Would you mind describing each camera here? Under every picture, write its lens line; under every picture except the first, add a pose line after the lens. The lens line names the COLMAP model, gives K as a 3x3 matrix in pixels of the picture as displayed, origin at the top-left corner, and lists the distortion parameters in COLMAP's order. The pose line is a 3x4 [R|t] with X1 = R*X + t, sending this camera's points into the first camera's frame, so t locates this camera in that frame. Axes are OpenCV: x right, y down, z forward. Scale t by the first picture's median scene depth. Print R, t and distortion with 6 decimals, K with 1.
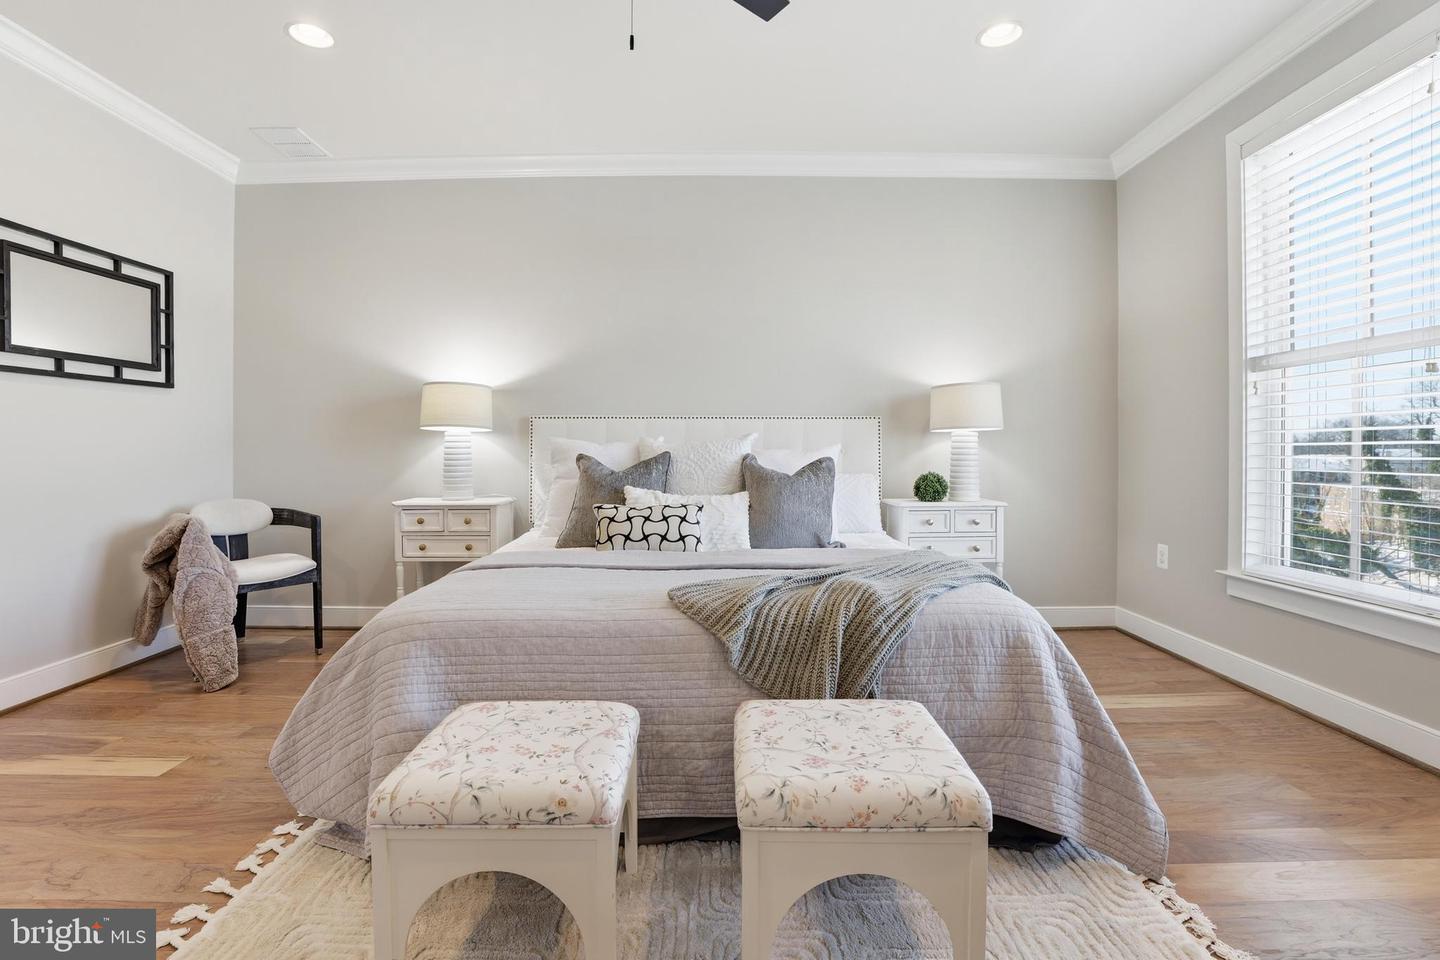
lens RADIAL K [[663.9, 0, 717.0], [0, 663.9, 458.8], [0, 0, 1]] dist [-0.044866, 0.013502]
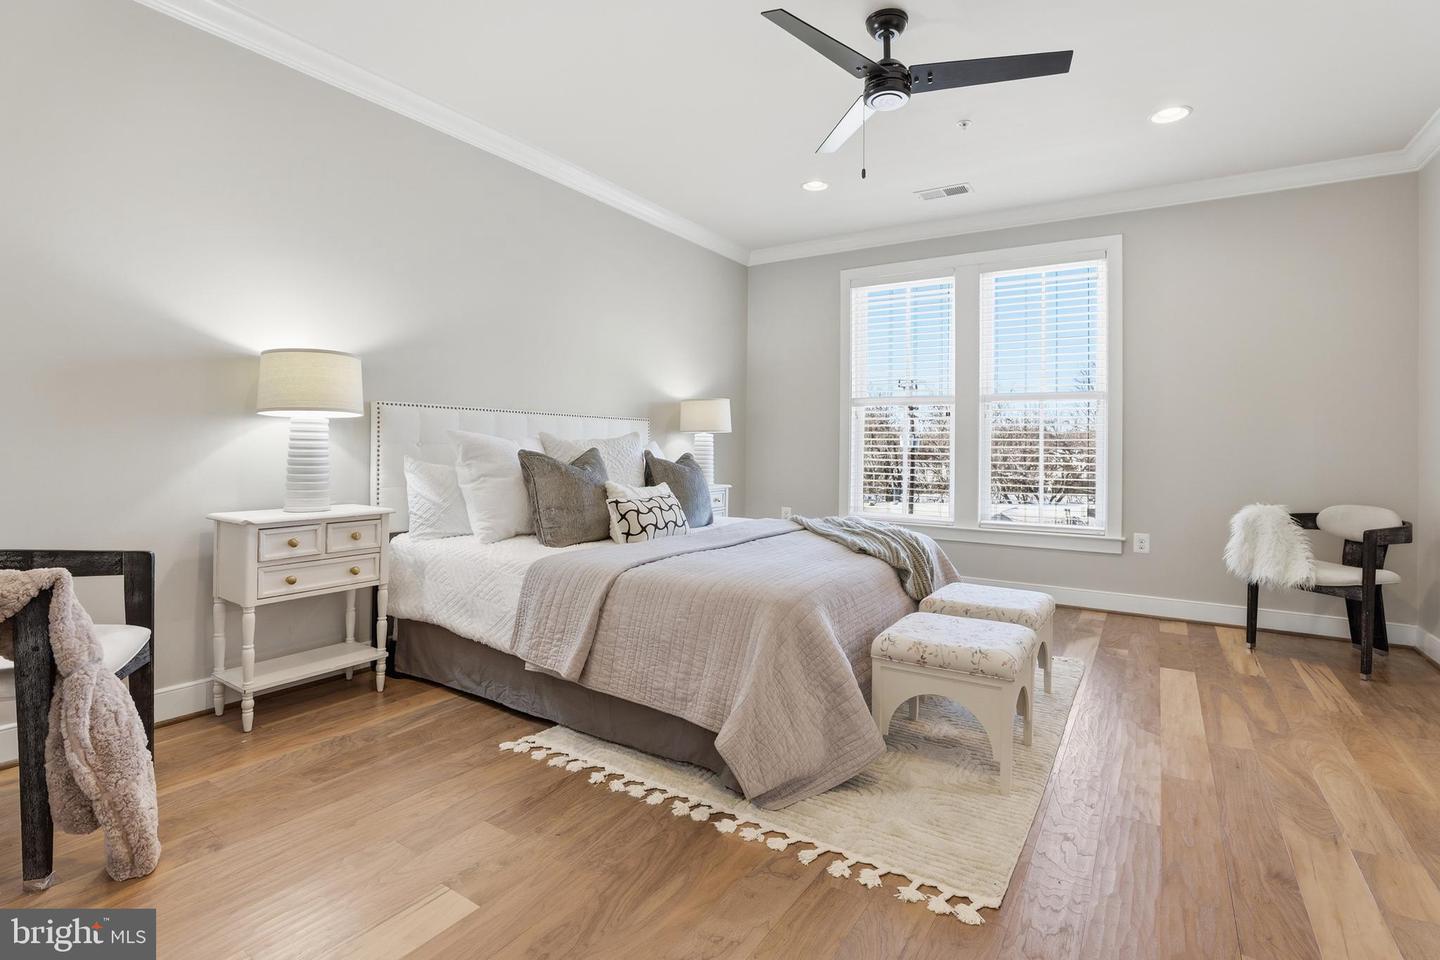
lens RADIAL K [[664.0, 0, 728.6], [0, 664.0, 458.1], [0, 0, 1]] dist [-0.033443, 0.000185]
pose [[0.554291, -0.006816, 0.832295, -0.801685], [-0.005112, 0.999920, 0.011593, -0.007226], [-0.832307, -0.010681, 0.554212, 0.231373]]
